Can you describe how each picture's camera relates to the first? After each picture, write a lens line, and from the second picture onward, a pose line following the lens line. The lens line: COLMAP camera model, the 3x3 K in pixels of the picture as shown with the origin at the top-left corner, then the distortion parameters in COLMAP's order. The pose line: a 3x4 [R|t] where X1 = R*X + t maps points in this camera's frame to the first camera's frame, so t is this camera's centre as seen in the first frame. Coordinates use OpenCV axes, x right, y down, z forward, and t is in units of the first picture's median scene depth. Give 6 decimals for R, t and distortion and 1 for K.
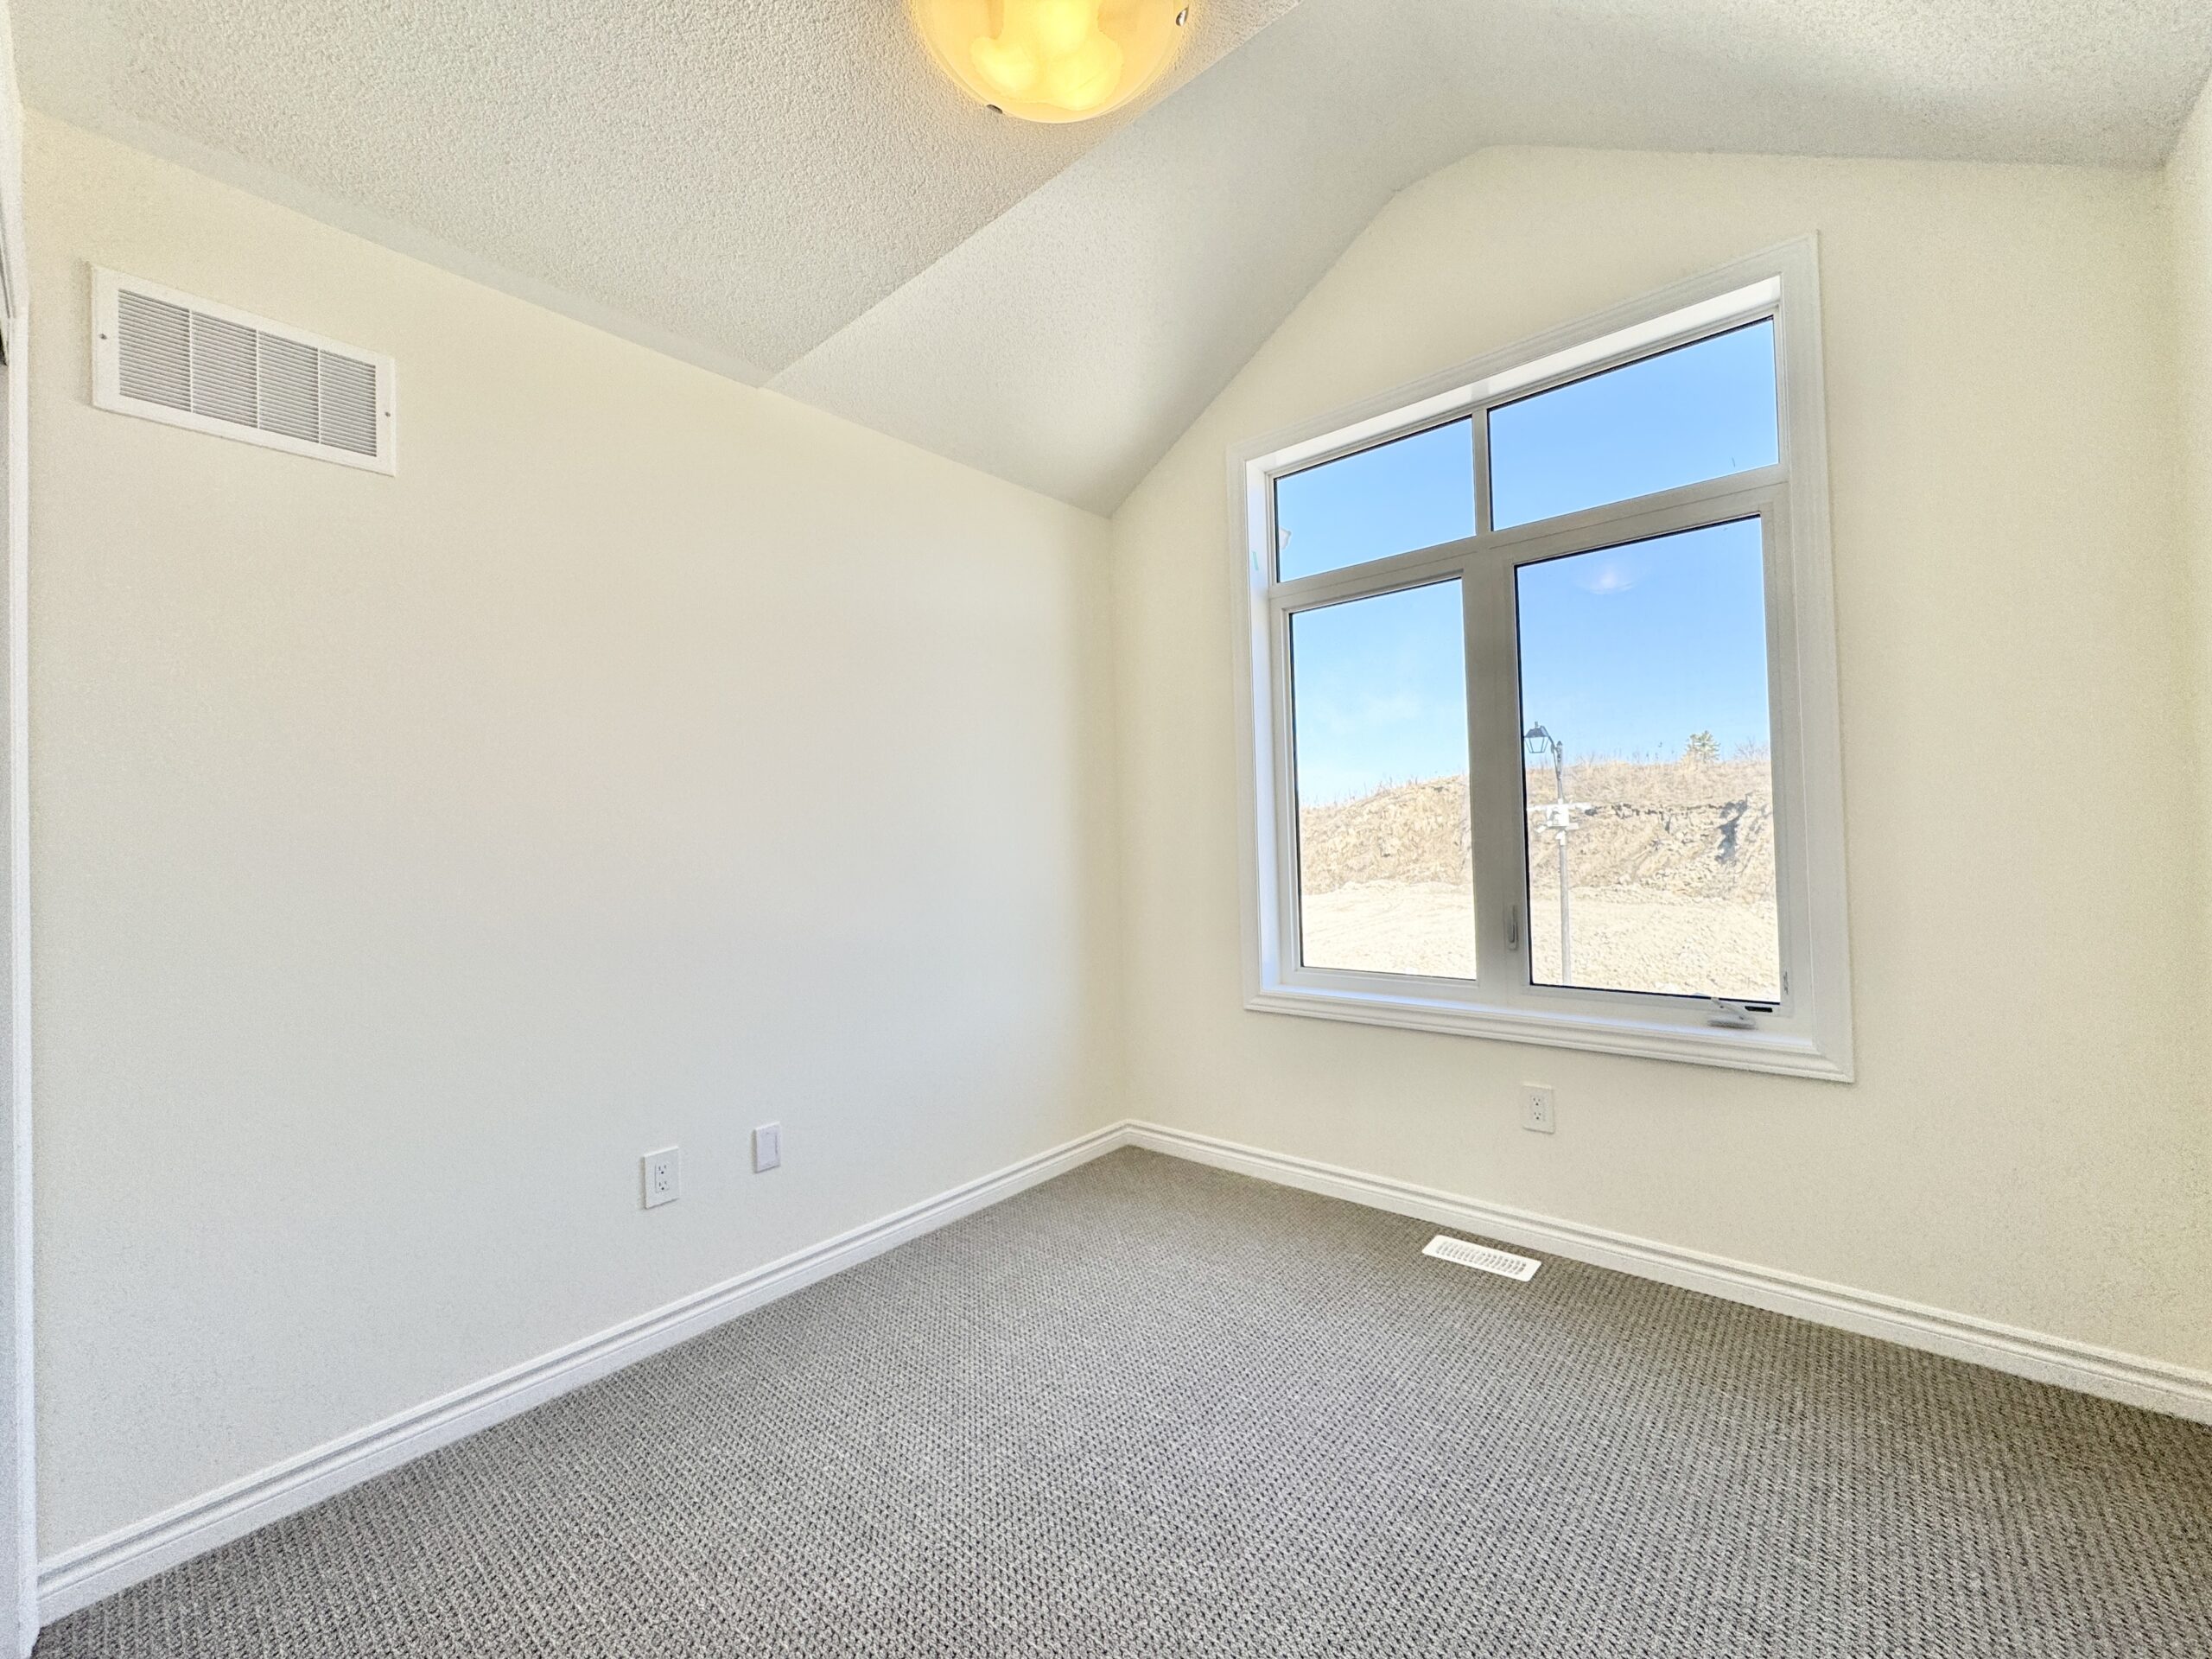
lens RADIAL K [[875.6, 0, 1105.9], [0, 875.6, 825.1], [0, 0, 1]] dist [-0.001716, 0.000342]
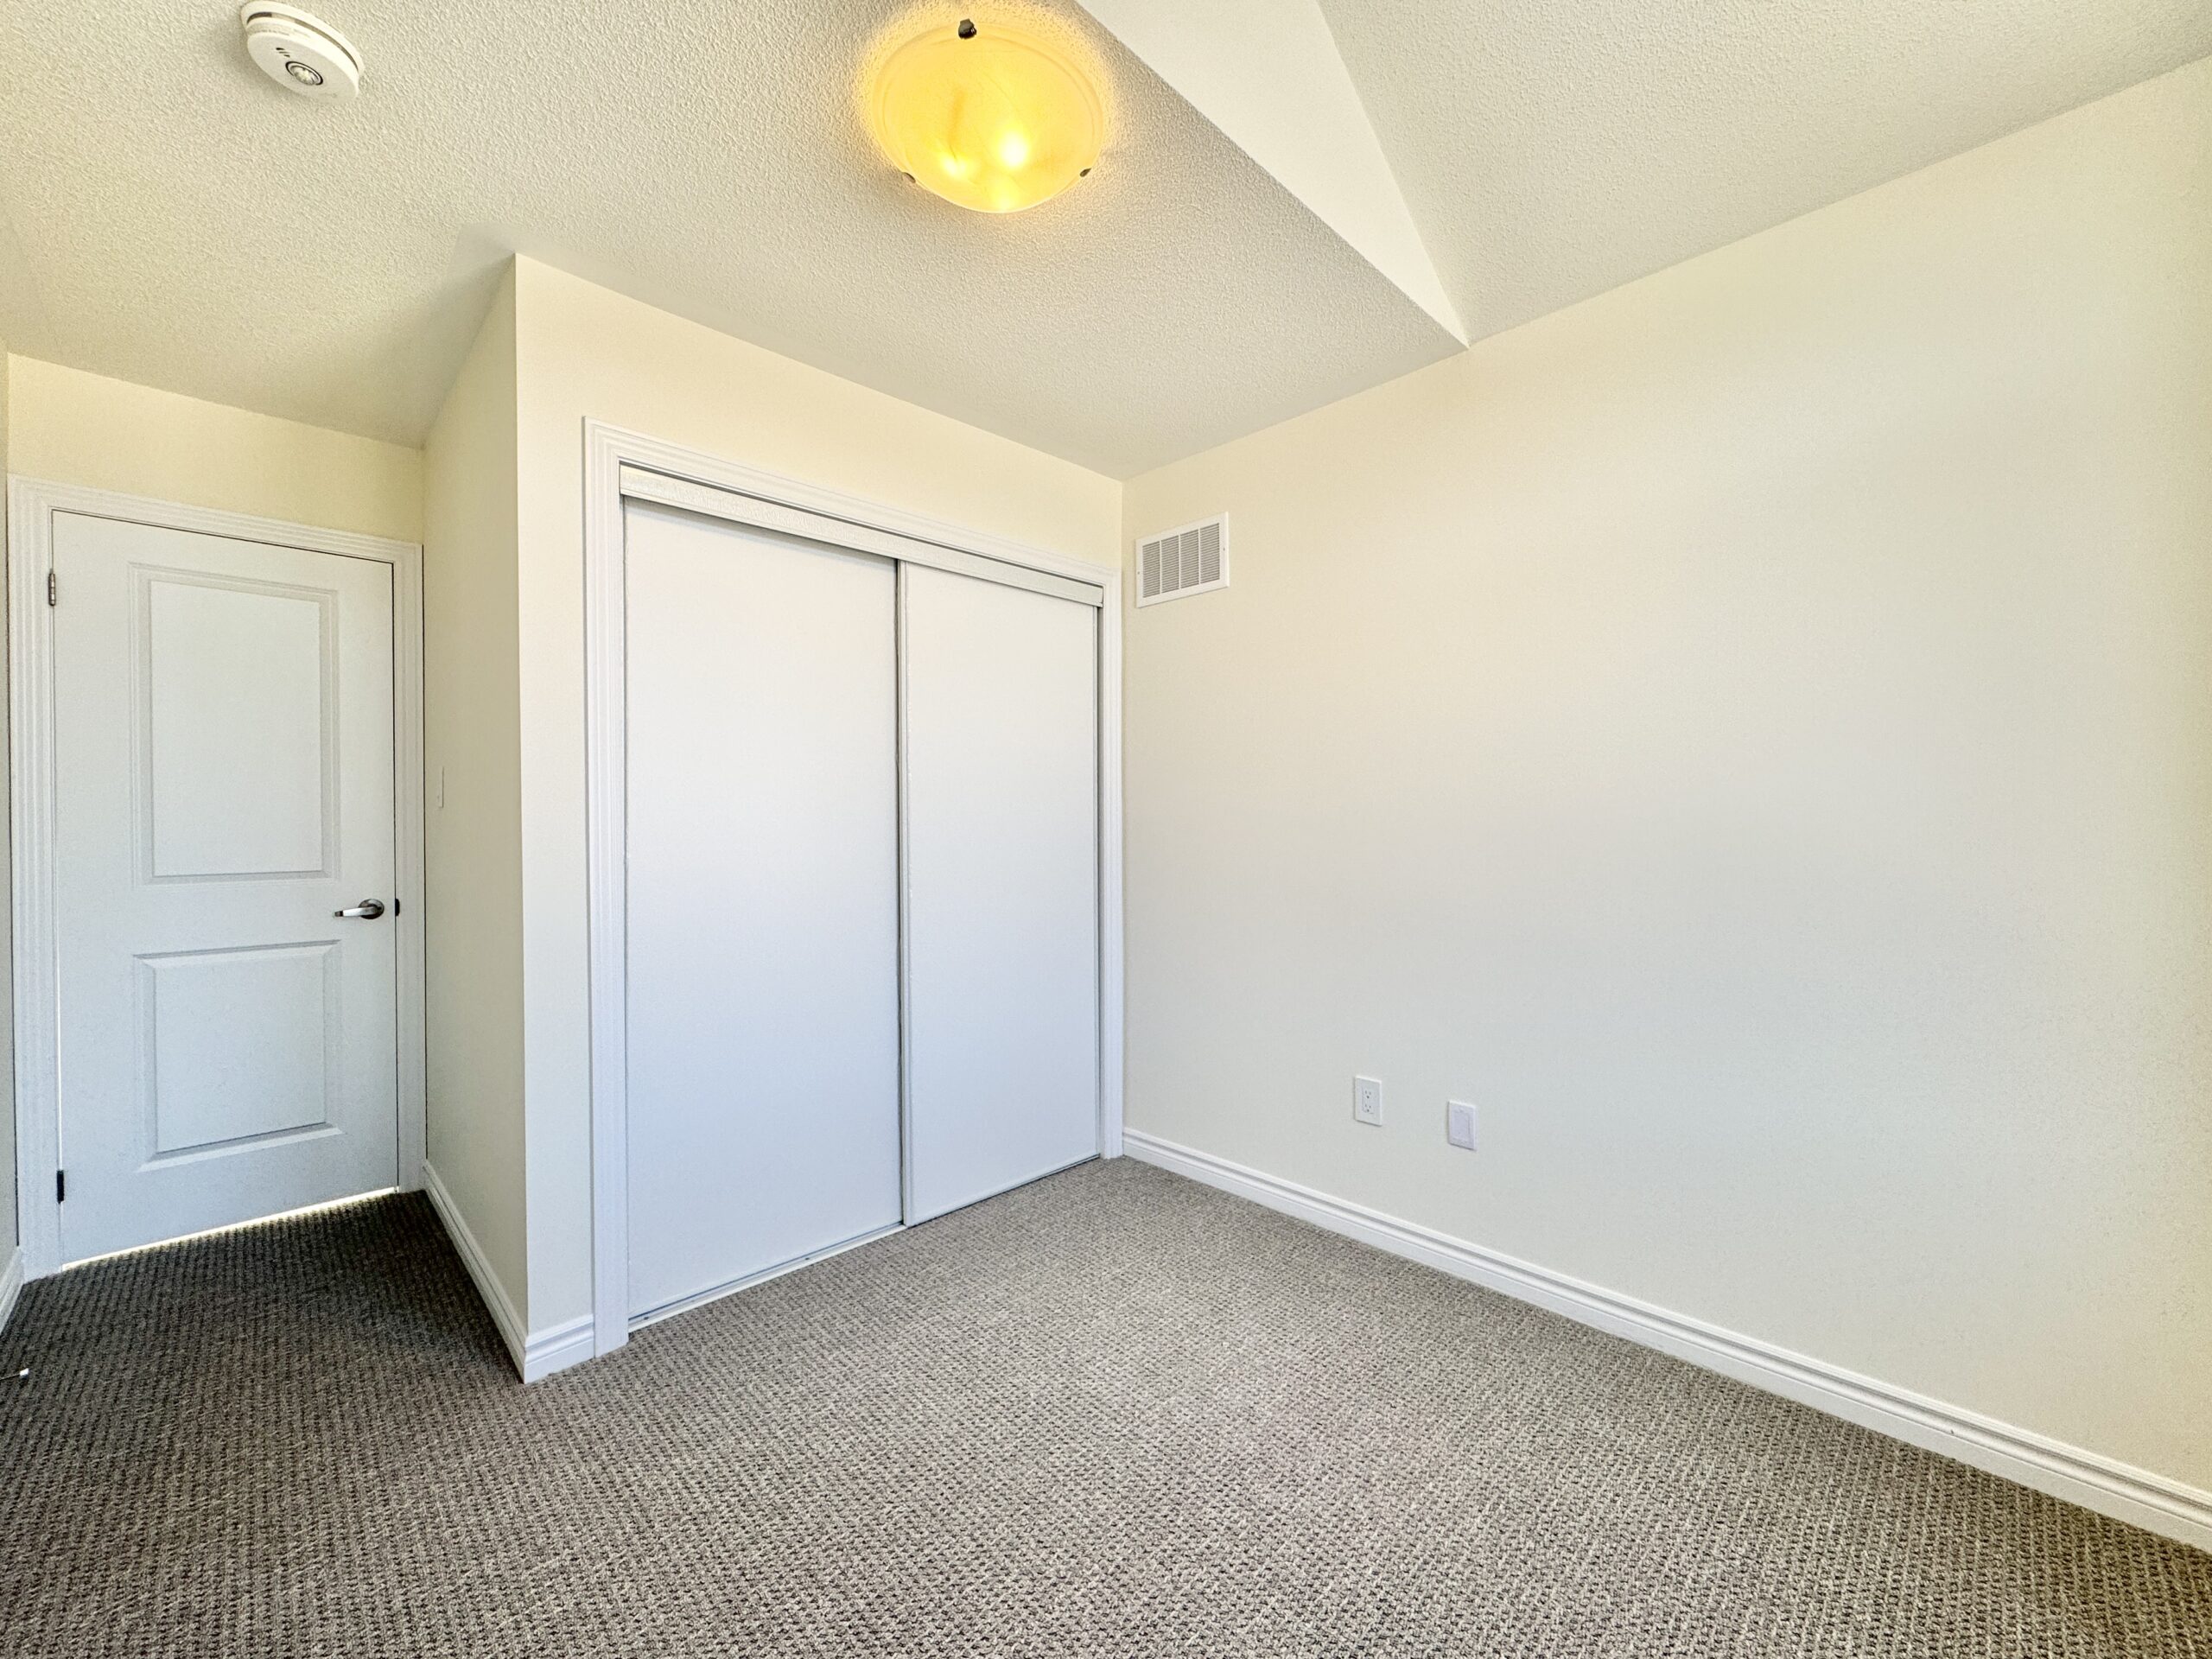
lens RADIAL K [[879.7, 0, 1107.4], [0, 879.7, 825.1], [0, 0, 1]] dist [-0.000299, -0.000245]
pose [[-0.069162, 0.039213, -0.996834, 0.942990], [0.023725, 0.999009, 0.037653, -0.033078], [0.997323, -0.021046, -0.070024, 1.010768]]
